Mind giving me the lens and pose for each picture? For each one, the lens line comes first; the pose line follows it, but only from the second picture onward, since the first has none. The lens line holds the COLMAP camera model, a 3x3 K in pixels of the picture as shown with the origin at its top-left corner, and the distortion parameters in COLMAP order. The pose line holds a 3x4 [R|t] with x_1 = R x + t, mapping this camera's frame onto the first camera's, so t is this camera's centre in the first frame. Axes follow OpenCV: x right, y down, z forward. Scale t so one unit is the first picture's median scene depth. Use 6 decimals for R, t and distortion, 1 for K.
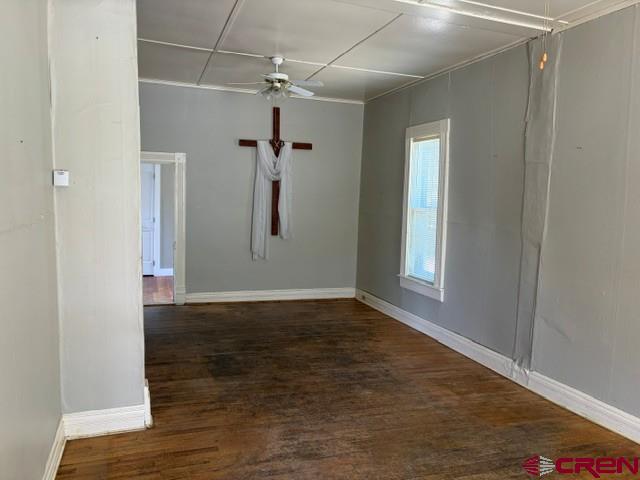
lens RADIAL K [[480.3, 0, 320.0], [0, 480.3, 240.0], [0, 0, 1]] dist [0.035529, -0.003306]
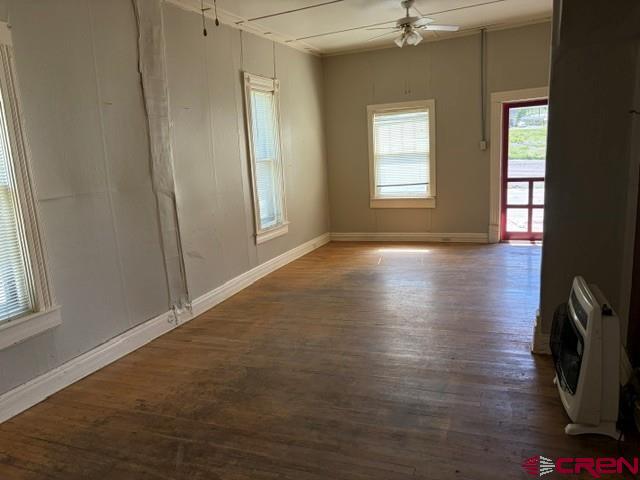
lens RADIAL K [[466.6, 0, 309.9], [0, 466.6, 237.7], [0, 0, 1]] dist [0.002137, -0.001566]
pose [[-0.712553, -0.106926, 0.693422, -0.504262], [0.118385, 0.955826, 0.269040, -0.137282], [-0.691558, 0.273796, -0.668418, 1.463959]]
